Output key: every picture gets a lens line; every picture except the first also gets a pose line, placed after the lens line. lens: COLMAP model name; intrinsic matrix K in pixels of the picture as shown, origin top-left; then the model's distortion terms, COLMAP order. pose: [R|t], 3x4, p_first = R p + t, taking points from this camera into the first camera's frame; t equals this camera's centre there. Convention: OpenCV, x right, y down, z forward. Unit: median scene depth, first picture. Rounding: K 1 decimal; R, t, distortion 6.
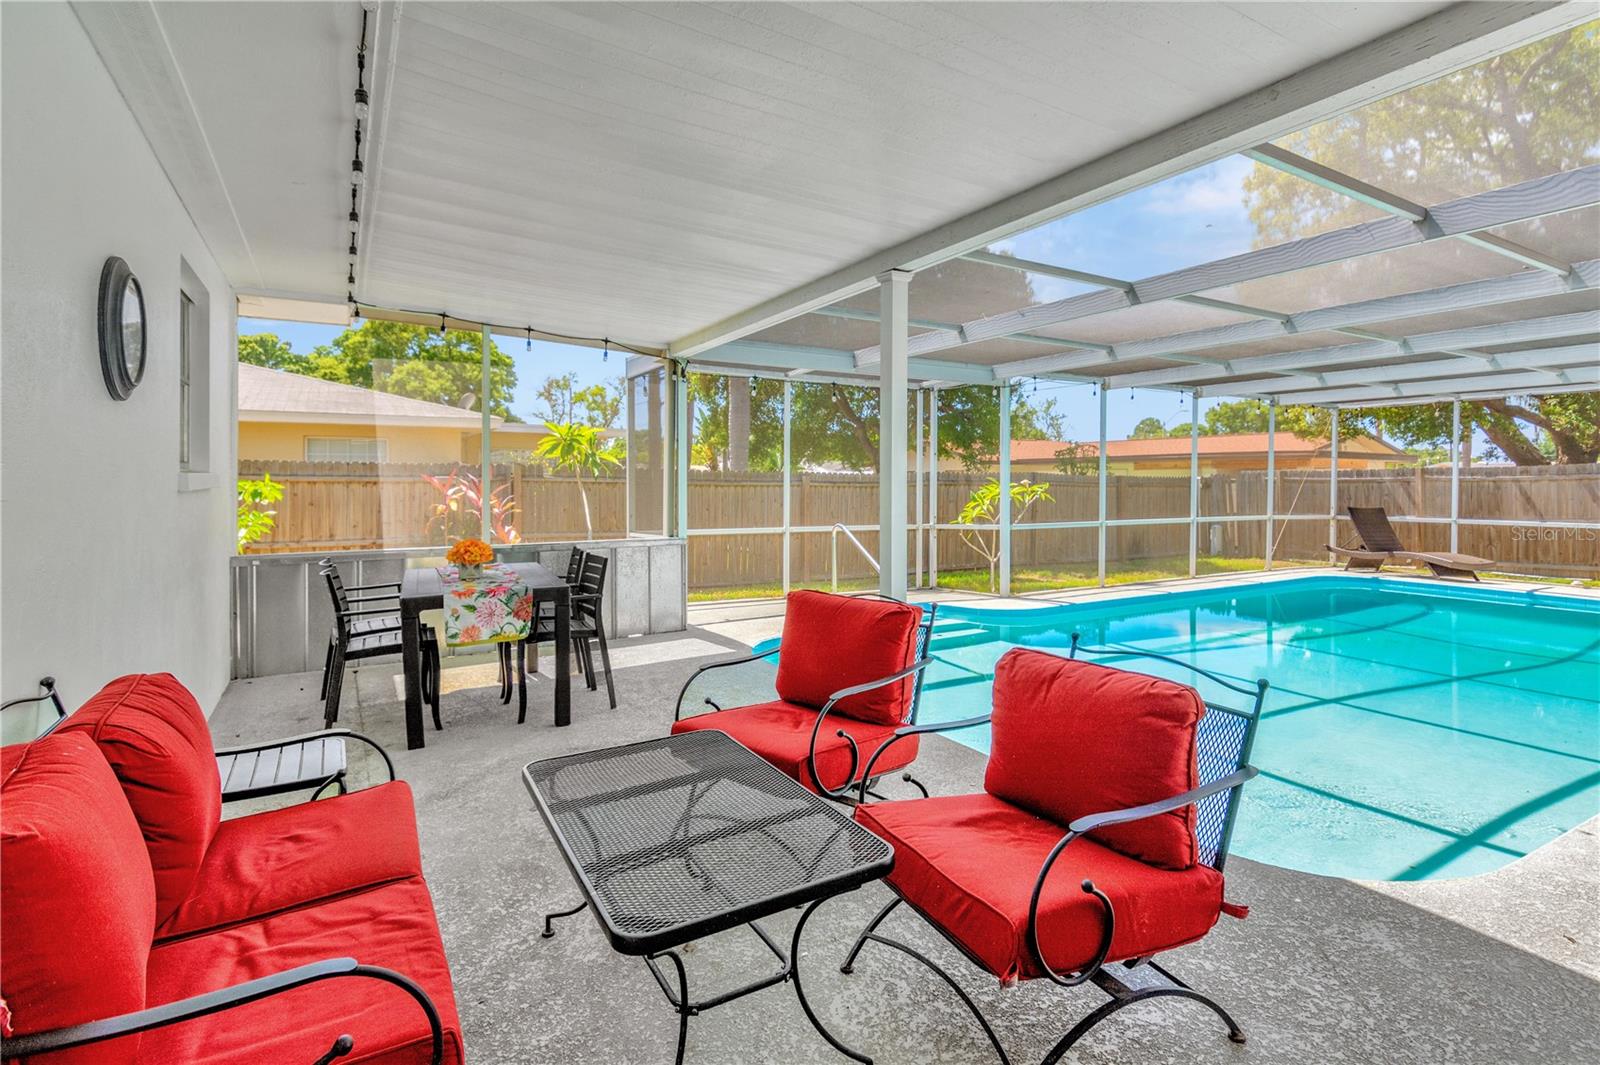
lens RADIAL K [[796.3, 0, 808.7], [0, 796.3, 484.0], [0, 0, 1]] dist [-0.000161, 0.000667]
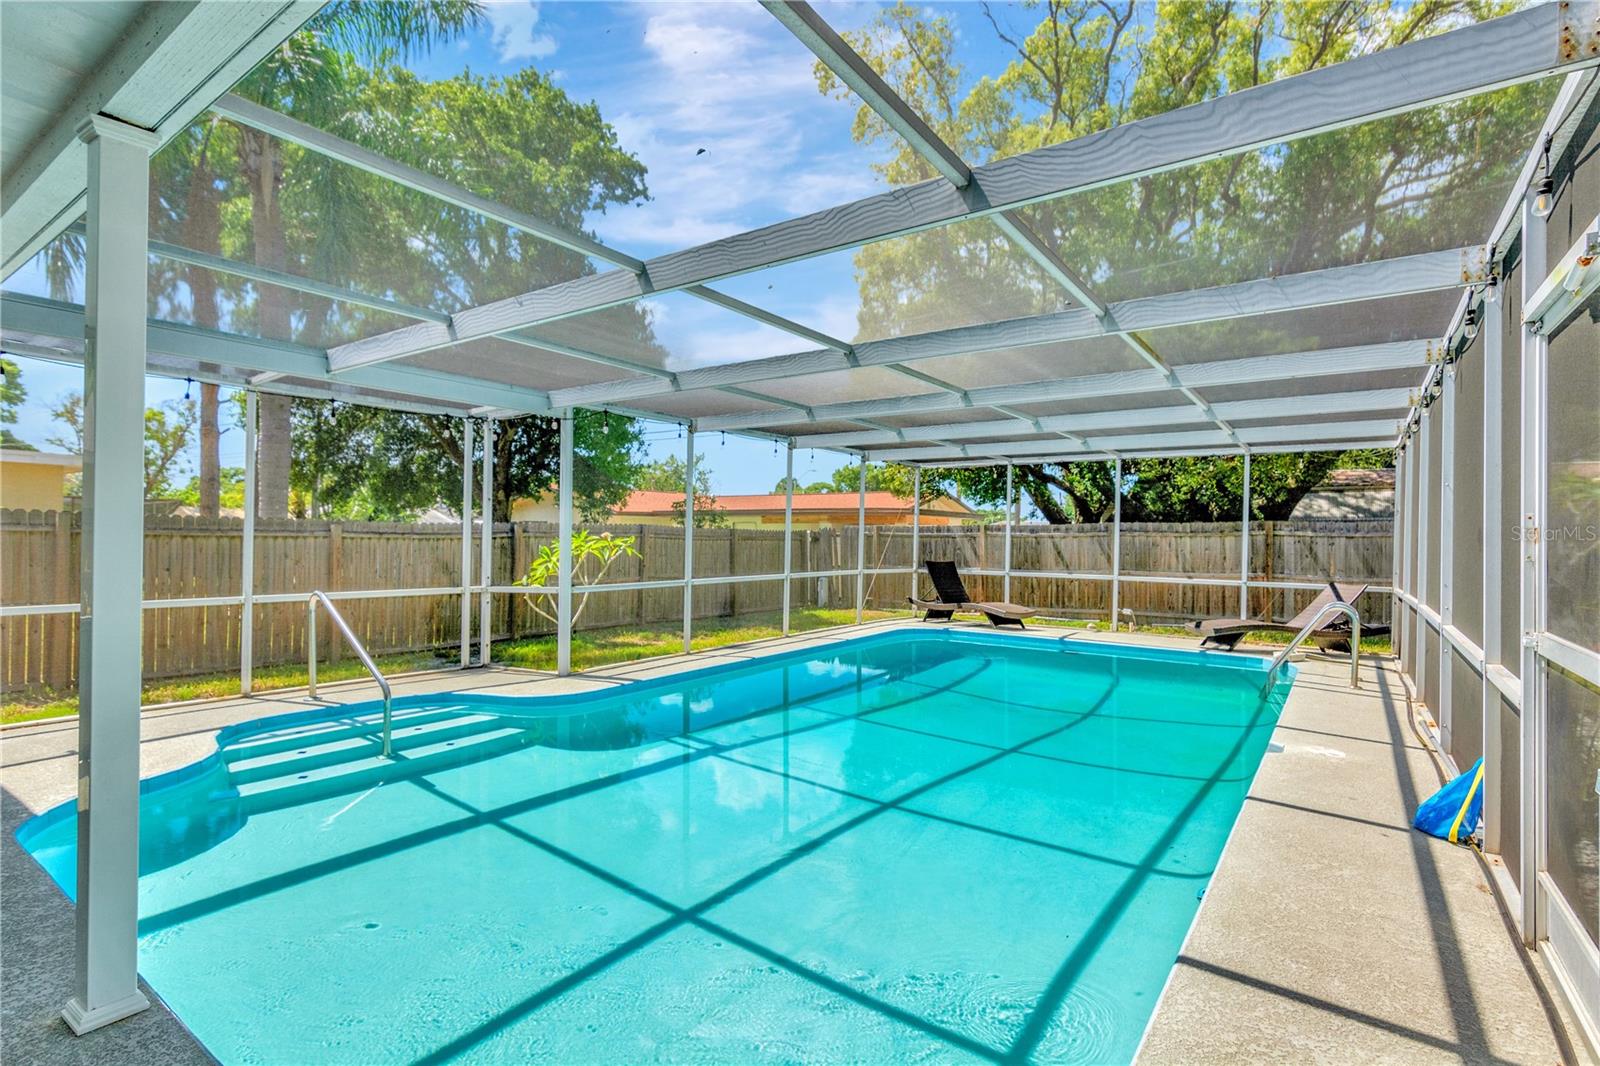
lens RADIAL K [[781.9, 0, 802.1], [0, 781.9, 526.1], [0, 0, 1]] dist [0.001465, 0.001017]
pose [[0.912394, 0.012923, 0.409108, 0.092843], [-0.008140, 0.999877, -0.013431, -0.002027], [-0.409231, 0.008924, 0.912387, 0.110267]]
